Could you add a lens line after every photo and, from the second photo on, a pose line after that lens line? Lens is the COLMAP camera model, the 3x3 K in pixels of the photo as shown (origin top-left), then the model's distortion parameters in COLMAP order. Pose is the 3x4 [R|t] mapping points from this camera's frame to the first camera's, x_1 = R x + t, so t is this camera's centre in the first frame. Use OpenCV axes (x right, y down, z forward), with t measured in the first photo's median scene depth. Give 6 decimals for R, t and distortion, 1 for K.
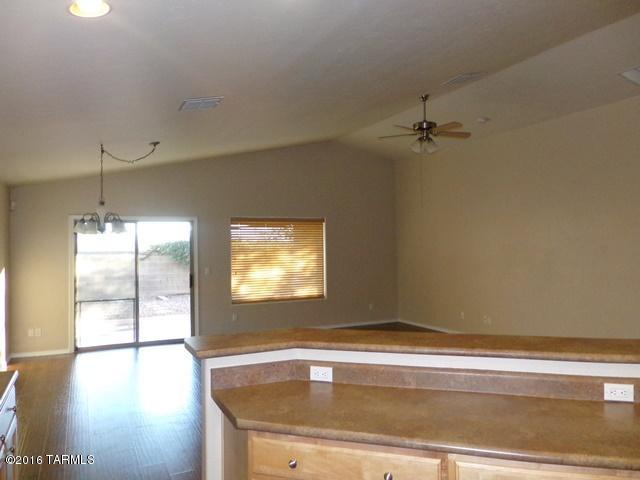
lens RADIAL K [[488.3, 0, 320.0], [0, 488.3, 240.0], [0, 0, 1]] dist [-0.075944, 0.133637]
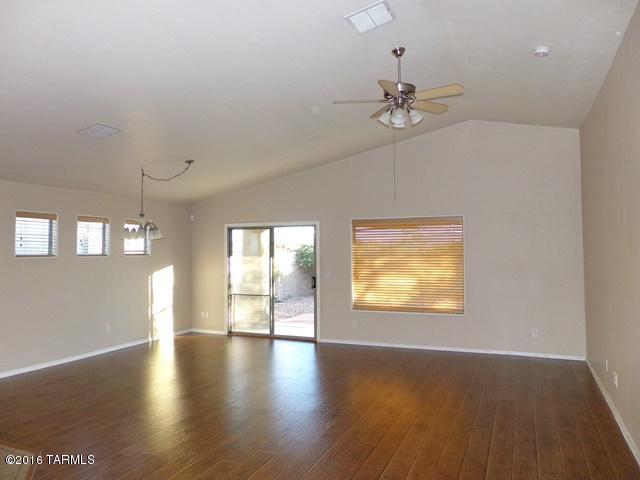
lens RADIAL K [[488.3, 0, 320.0], [0, 488.3, 240.0], [0, 0, 1]] dist [-0.075944, 0.133637]
pose [[0.648311, -0.005422, -0.761356, 0.566888], [-0.002111, 0.999958, -0.008919, -0.000031], [0.761373, 0.007389, 0.648272, 0.358032]]
